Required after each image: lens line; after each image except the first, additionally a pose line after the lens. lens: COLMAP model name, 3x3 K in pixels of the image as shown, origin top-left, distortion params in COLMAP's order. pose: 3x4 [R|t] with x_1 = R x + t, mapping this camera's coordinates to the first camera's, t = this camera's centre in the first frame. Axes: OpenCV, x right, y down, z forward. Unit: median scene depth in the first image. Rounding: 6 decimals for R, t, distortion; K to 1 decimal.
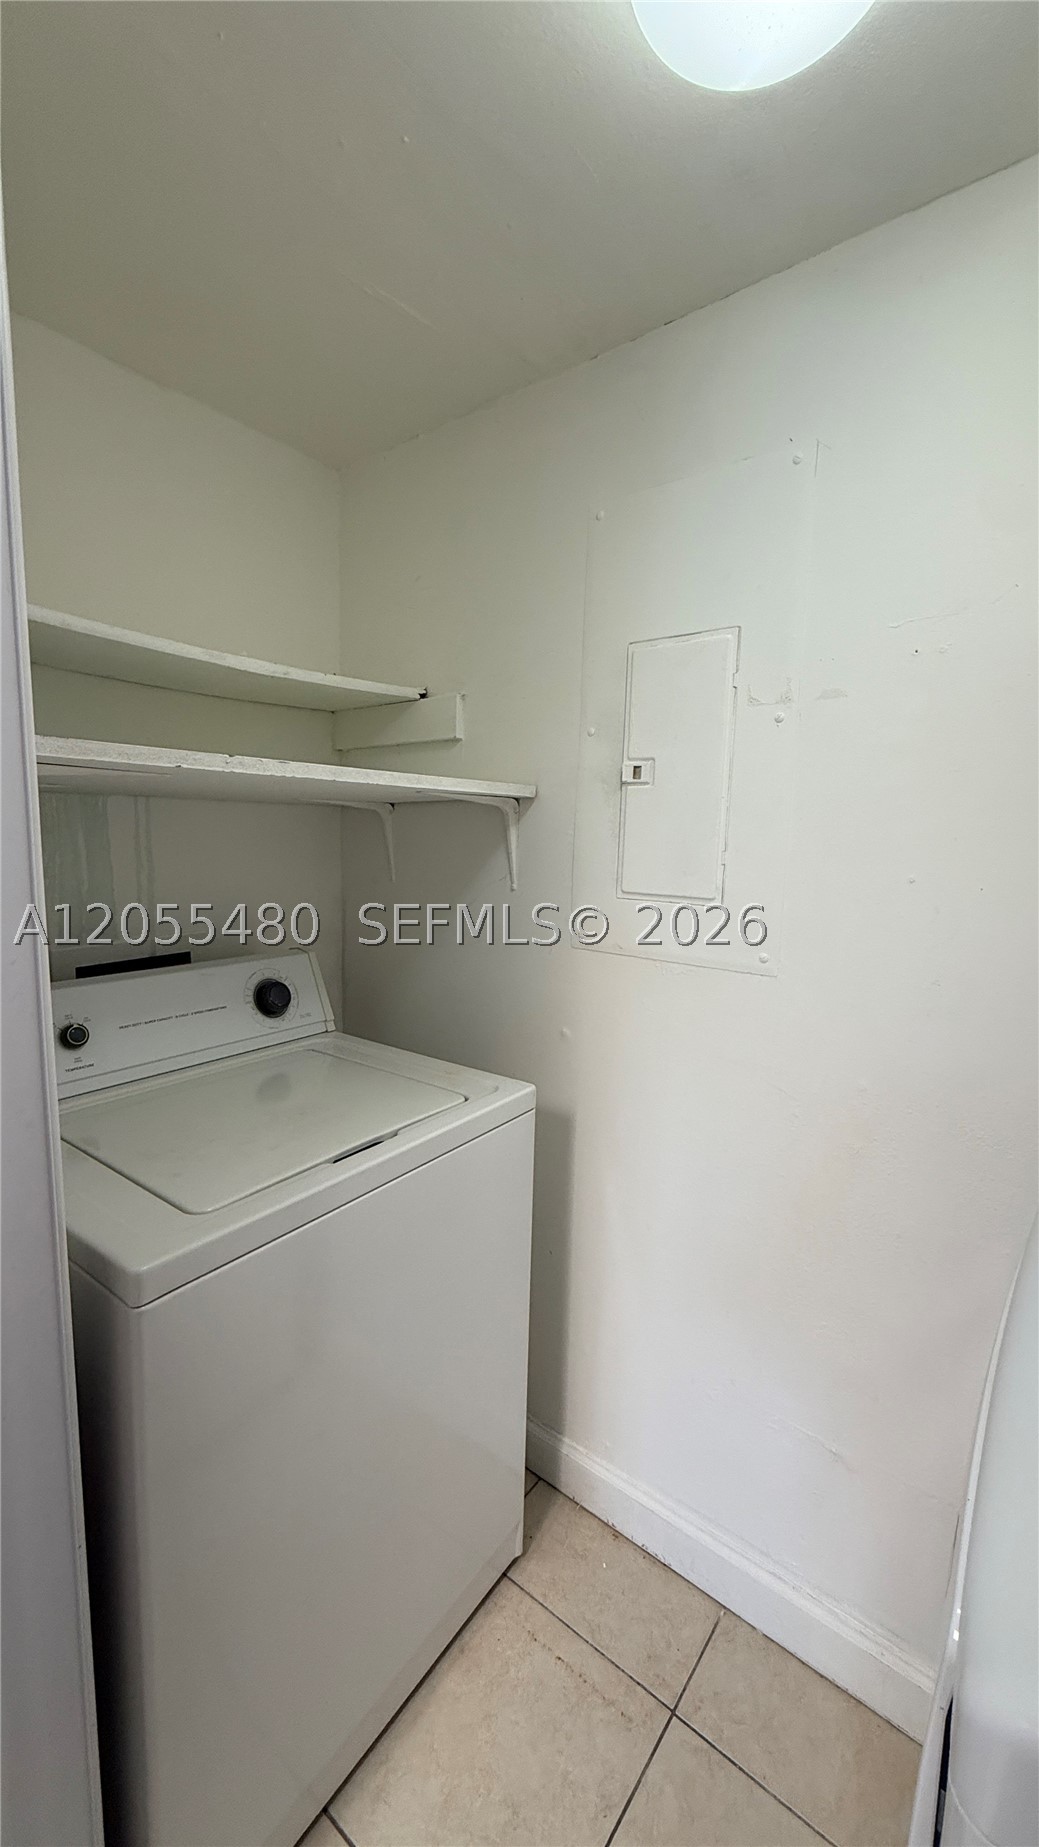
lens RADIAL K [[740.2, 0, 519.7], [0, 740.2, 921.3], [0, 0, 1]] dist [-0.000009, 0.000058]
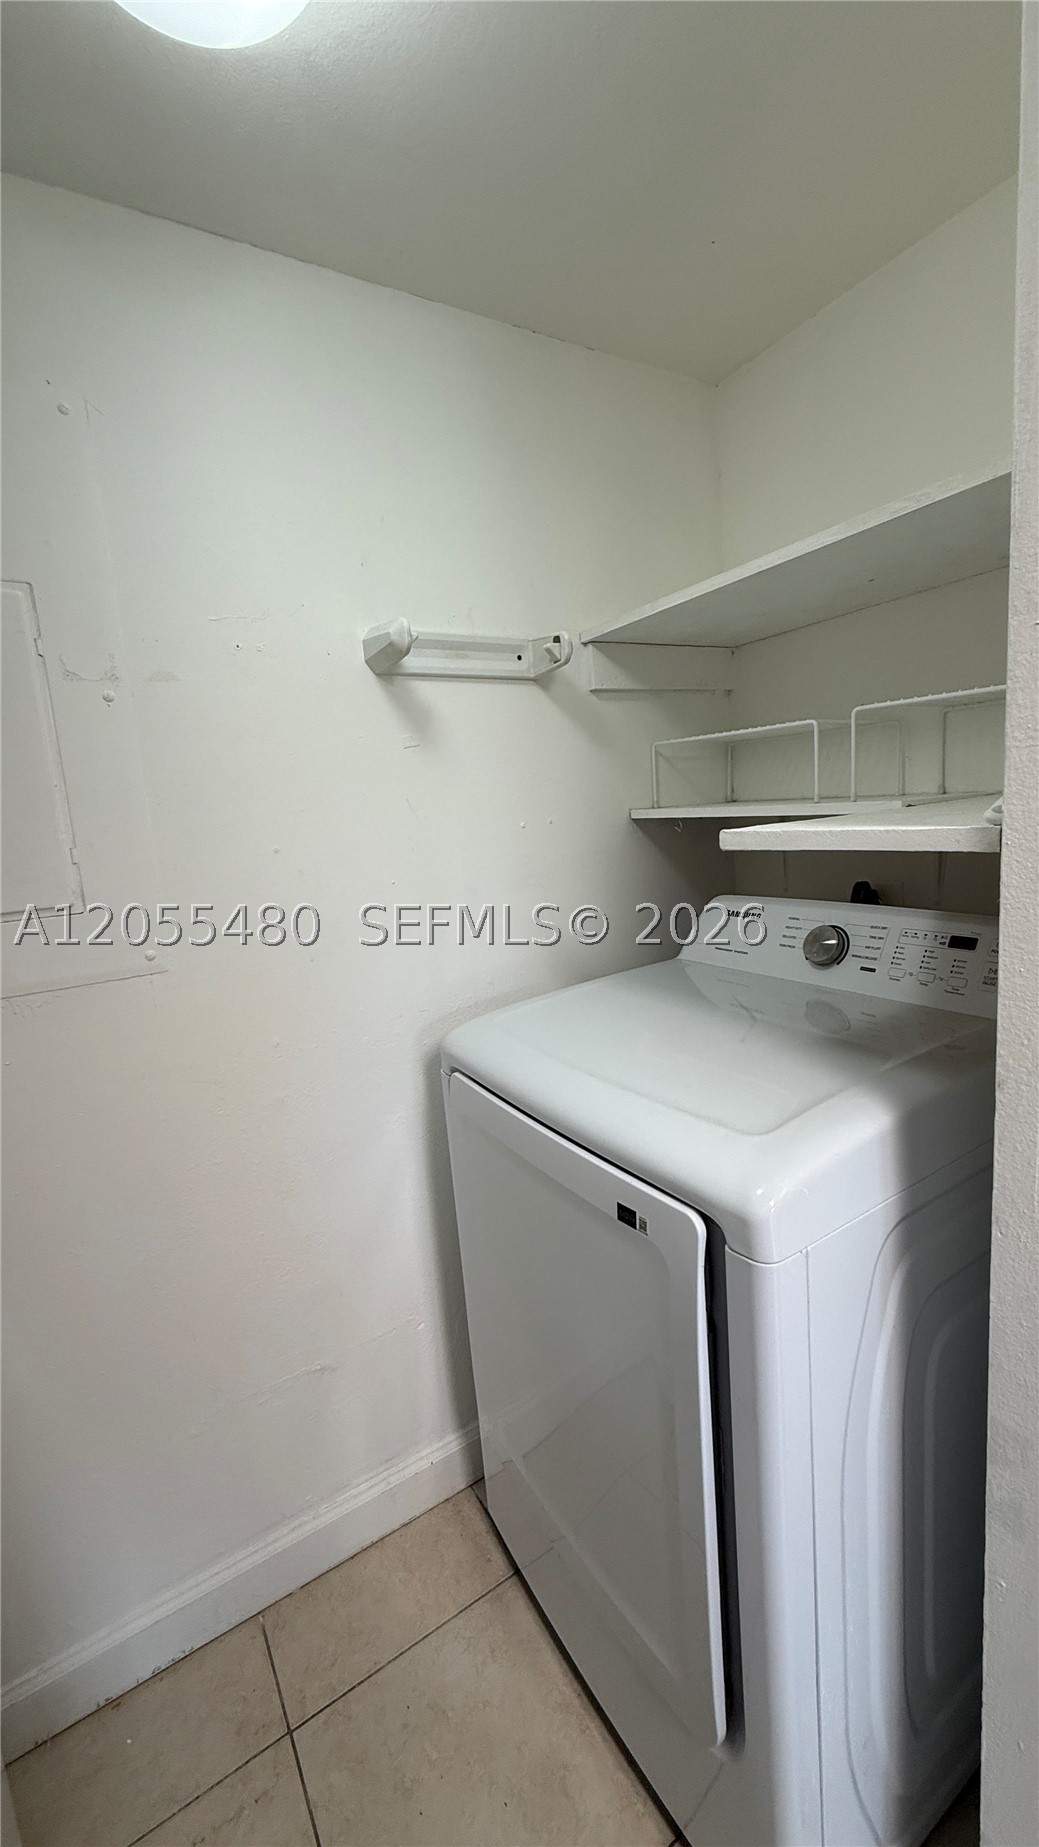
lens RADIAL K [[740.2, 0, 524.8], [0, 740.2, 922.8], [0, 0, 1]] dist [-0.000009, 0.000058]
pose [[0.331756, -0.201075, 0.921687, -0.369602], [0.201490, 0.969578, 0.138998, -0.025396], [-0.921596, 0.139598, 0.362178, 0.223268]]
